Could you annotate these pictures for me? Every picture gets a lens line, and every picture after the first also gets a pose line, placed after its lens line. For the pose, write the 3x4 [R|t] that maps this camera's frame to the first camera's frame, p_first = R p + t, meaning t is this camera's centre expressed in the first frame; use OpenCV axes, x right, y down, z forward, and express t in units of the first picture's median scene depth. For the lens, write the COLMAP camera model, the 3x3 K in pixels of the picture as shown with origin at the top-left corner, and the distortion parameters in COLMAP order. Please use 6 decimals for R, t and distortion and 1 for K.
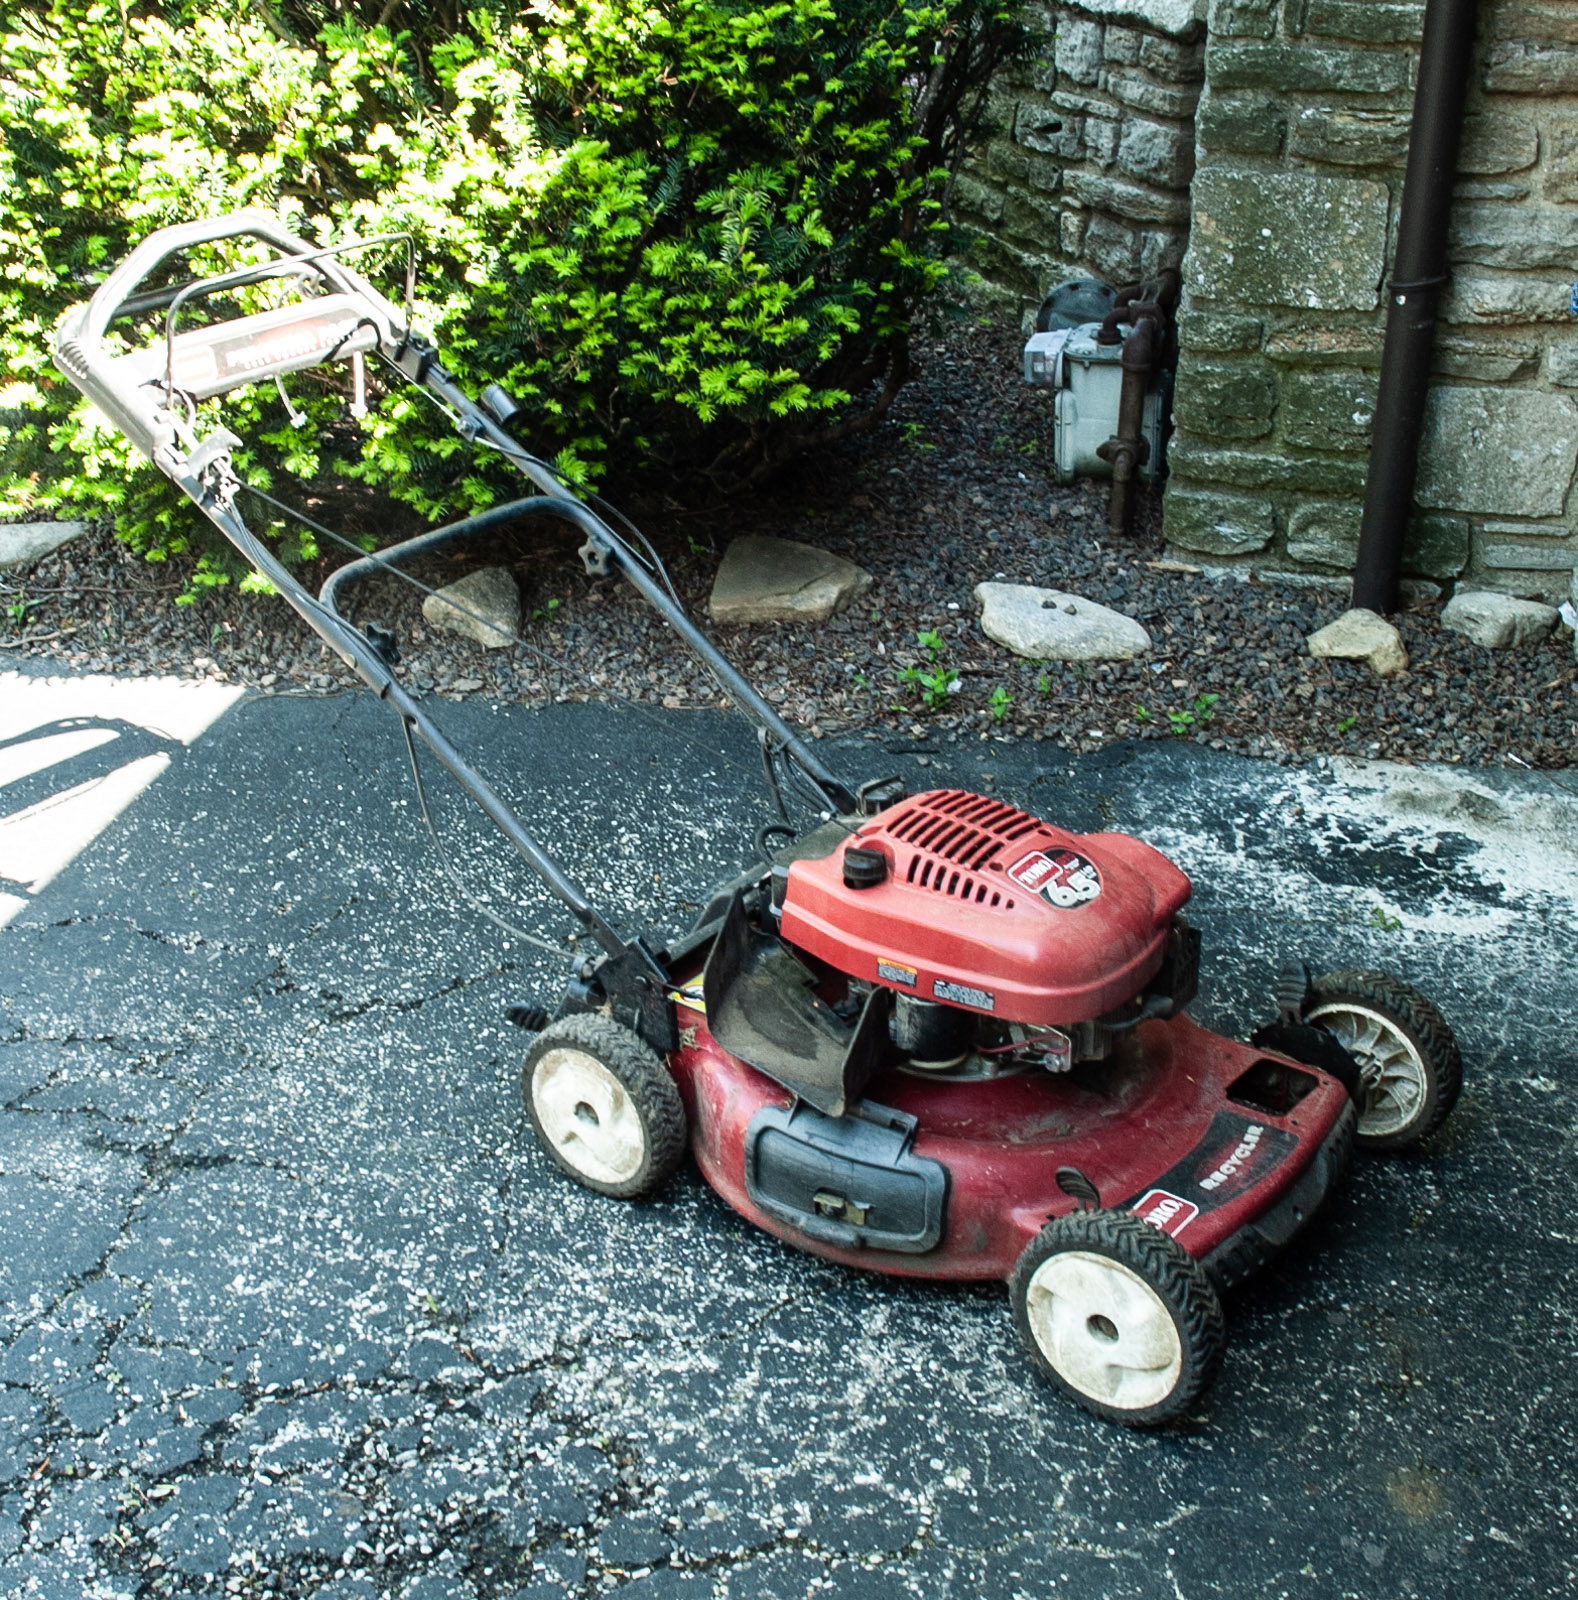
lens RADIAL K [[2215.4, 0, 783.9], [0, 2215.4, 799.5], [0, 0, 1]] dist [-0.141150, 0.000000]
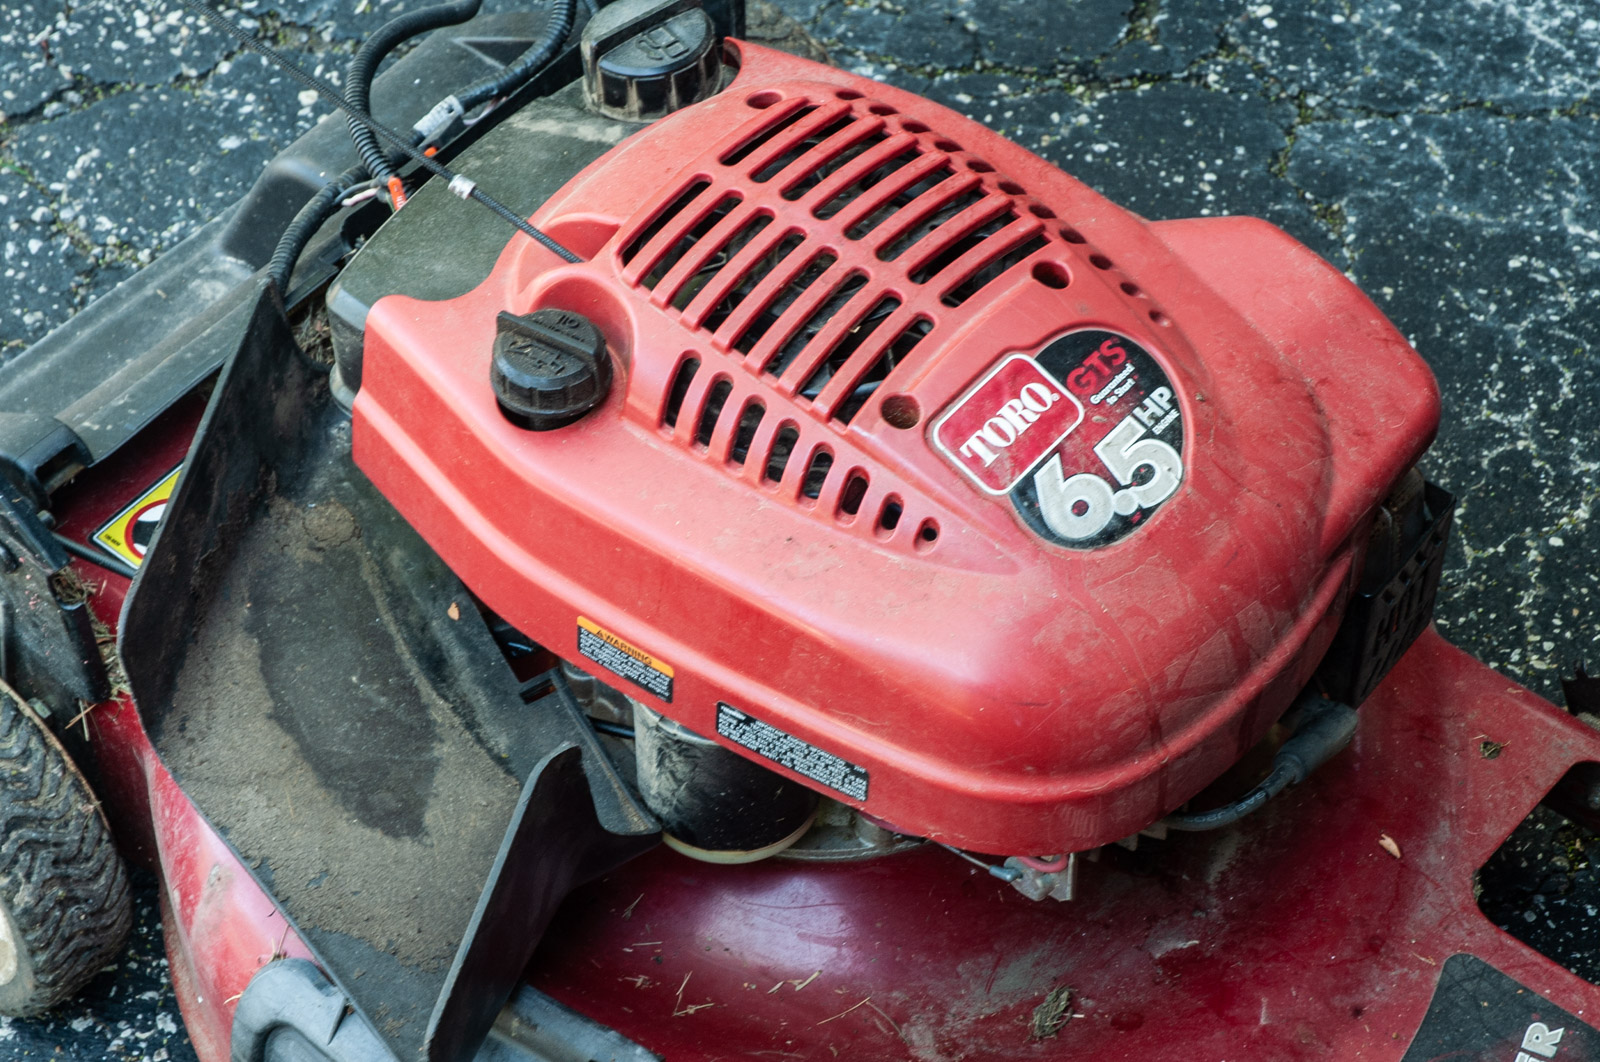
lens RADIAL K [[3457.3, 0, 809.7], [0, 3457.3, 534.5], [0, 0, 1]] dist [0.147093, 0.000000]
pose [[0.999355, 0.035729, 0.003719, 0.079015], [-0.034337, 0.919708, 0.391099, -0.172124], [0.010553, -0.390975, 0.920341, 0.462835]]
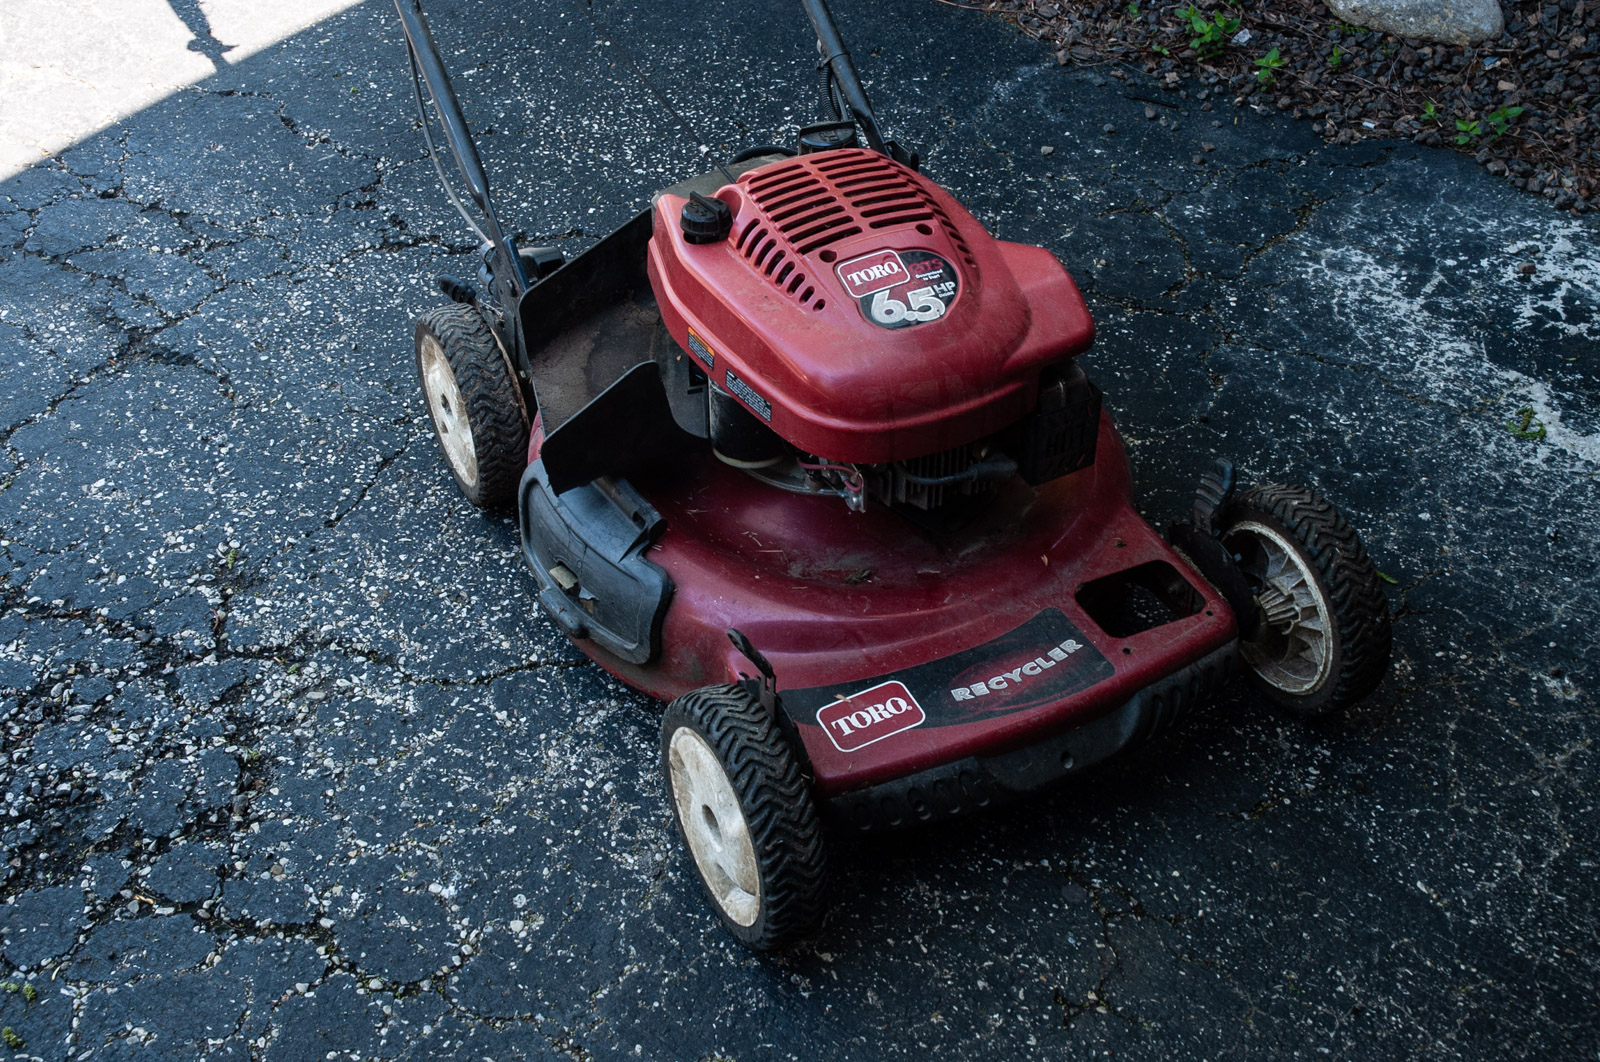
lens RADIAL K [[1841.3, 0, 833.3], [0, 1841.3, 560.6], [0, 0, 1]] dist [-0.005479, 0.000000]
pose [[0.912823, 0.283975, -0.293448, 0.329472], [-0.195445, 0.934778, 0.296634, -0.067080], [0.358545, -0.213422, 0.908789, 0.347750]]
